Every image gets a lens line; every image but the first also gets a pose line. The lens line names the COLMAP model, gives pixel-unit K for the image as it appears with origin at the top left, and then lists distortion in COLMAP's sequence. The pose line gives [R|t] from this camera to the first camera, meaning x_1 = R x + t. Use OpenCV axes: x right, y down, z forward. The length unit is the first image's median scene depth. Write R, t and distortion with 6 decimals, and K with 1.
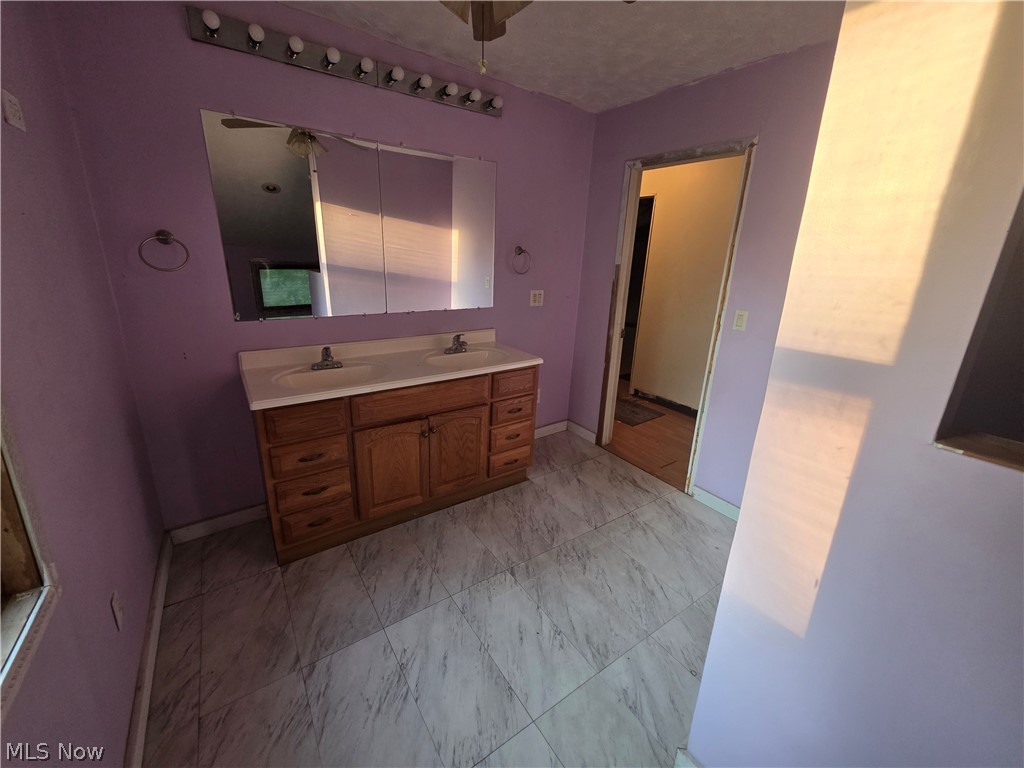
lens RADIAL K [[410.4, 0, 509.5], [0, 410.4, 377.8], [0, 0, 1]] dist [0.004934, -0.000677]
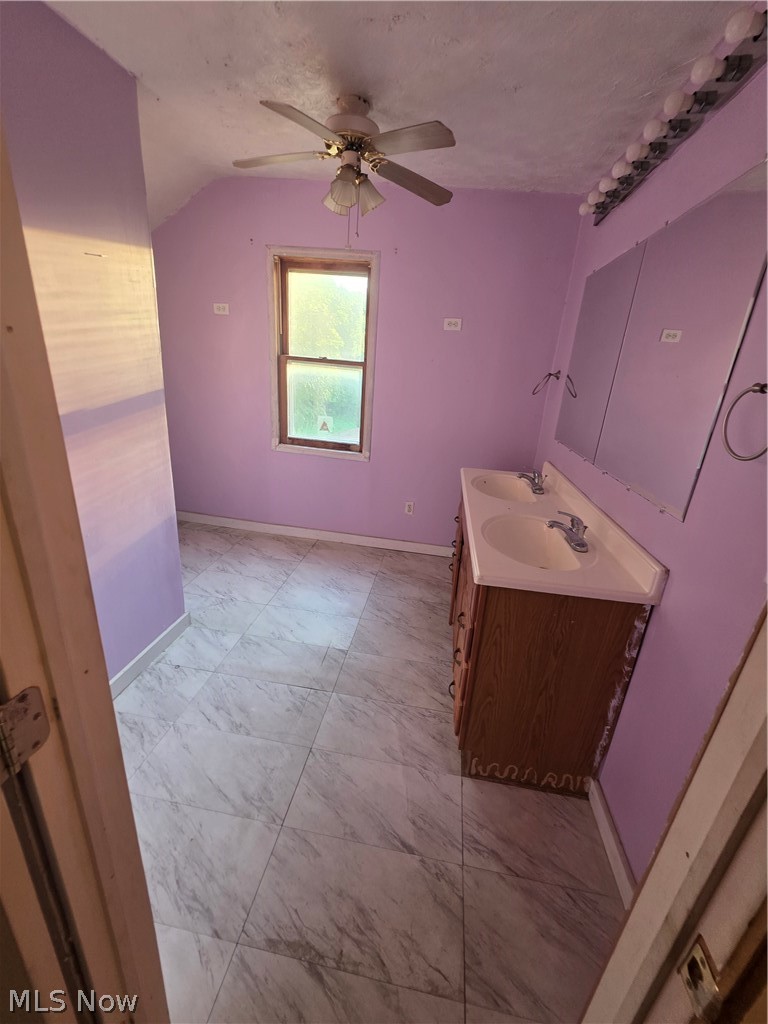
lens RADIAL K [[410.4, 0, 385.9], [0, 410.4, 509.2], [0, 0, 1]] dist [0.004934, -0.000677]
pose [[-0.688138, 0.164303, -0.706732, 0.620422], [-0.298154, 0.823959, 0.481867, -0.400704], [0.661491, 0.542306, -0.518010, 1.373846]]
